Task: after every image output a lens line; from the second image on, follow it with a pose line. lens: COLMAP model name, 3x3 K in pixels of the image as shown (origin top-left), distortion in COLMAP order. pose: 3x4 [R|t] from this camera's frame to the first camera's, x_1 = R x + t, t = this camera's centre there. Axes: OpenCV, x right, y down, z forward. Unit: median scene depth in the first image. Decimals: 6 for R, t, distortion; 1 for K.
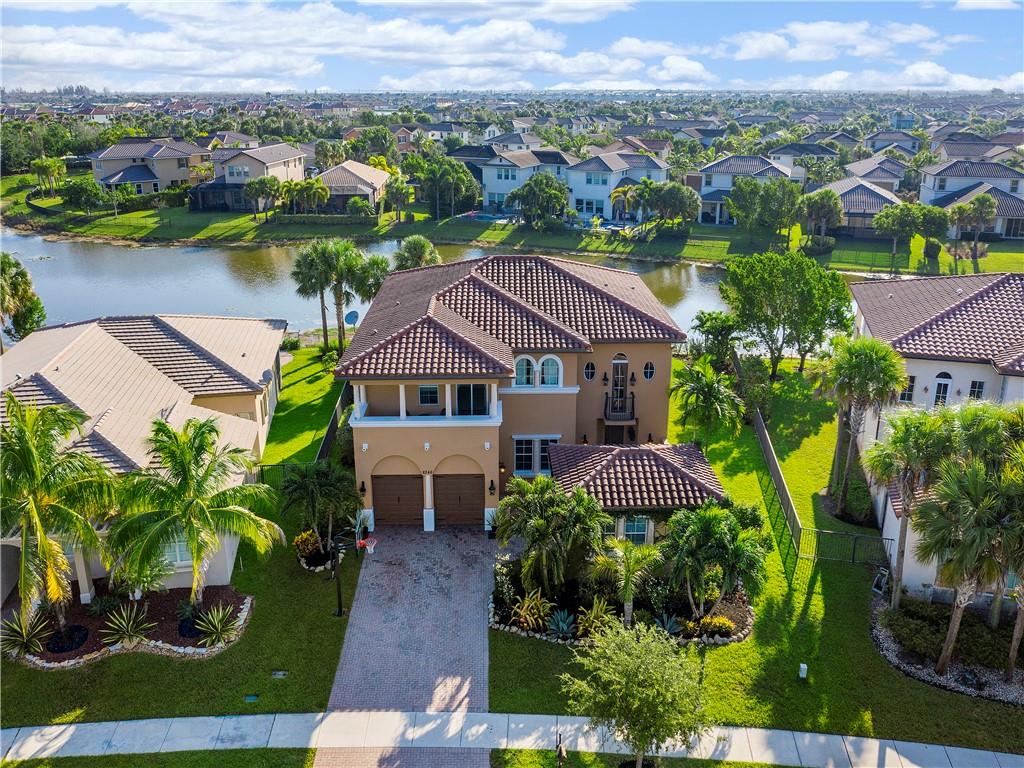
lens RADIAL K [[826.6, 0, 512.7], [0, 826.6, 315.3], [0, 0, 1]] dist [-0.010561, -0.008178]
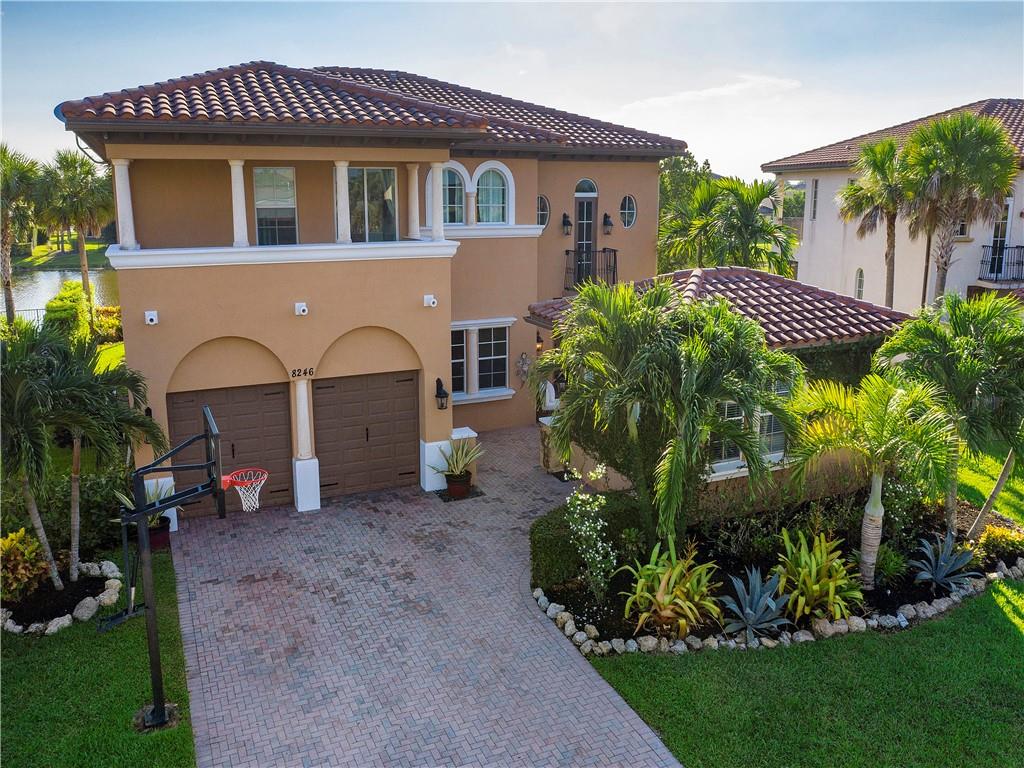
lens RADIAL K [[812.1, 0, 512.7], [0, 812.1, 343.7], [0, 0, 1]] dist [-0.015386, -0.007400]
pose [[0.918492, -0.074761, 0.388307, -0.167939], [0.108808, 0.991842, -0.066411, 0.216362], [-0.380174, 0.103249, 0.919134, 0.550469]]
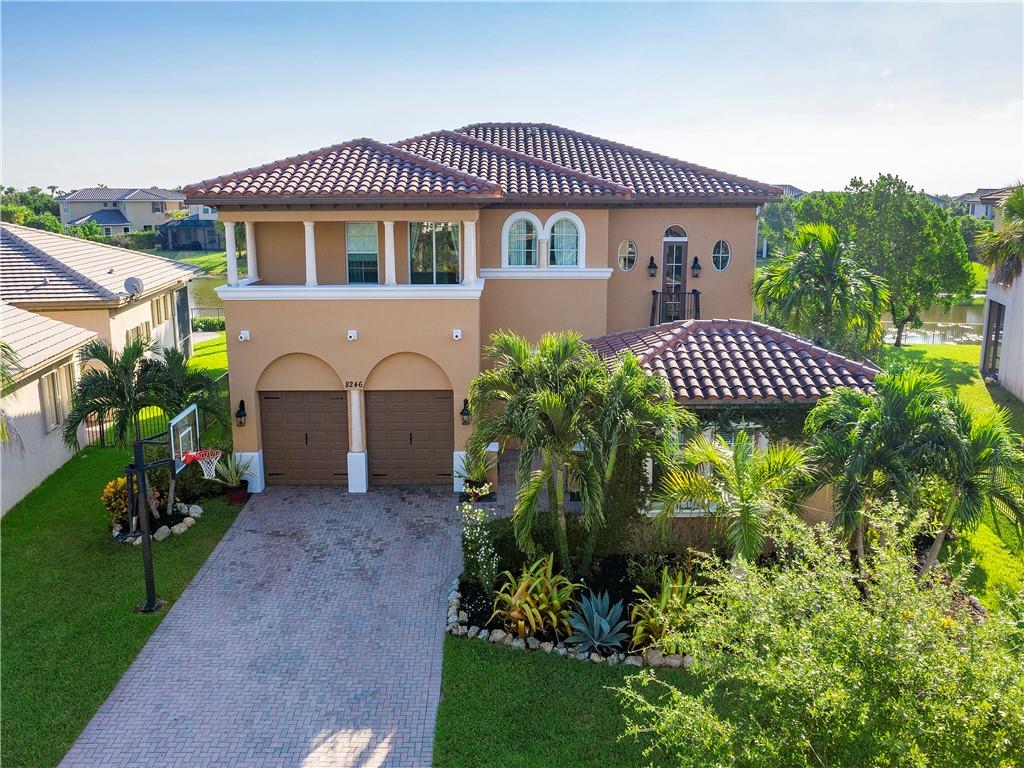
lens RADIAL K [[813.5, 0, 511.1], [0, 813.5, 344.4], [0, 0, 1]] dist [-0.010876, -0.002100]
pose [[0.999969, -0.000918, -0.007882, 0.011195], [0.000143, 0.995211, -0.097746, 0.217927], [0.007934, 0.097742, 0.995180, 0.433462]]
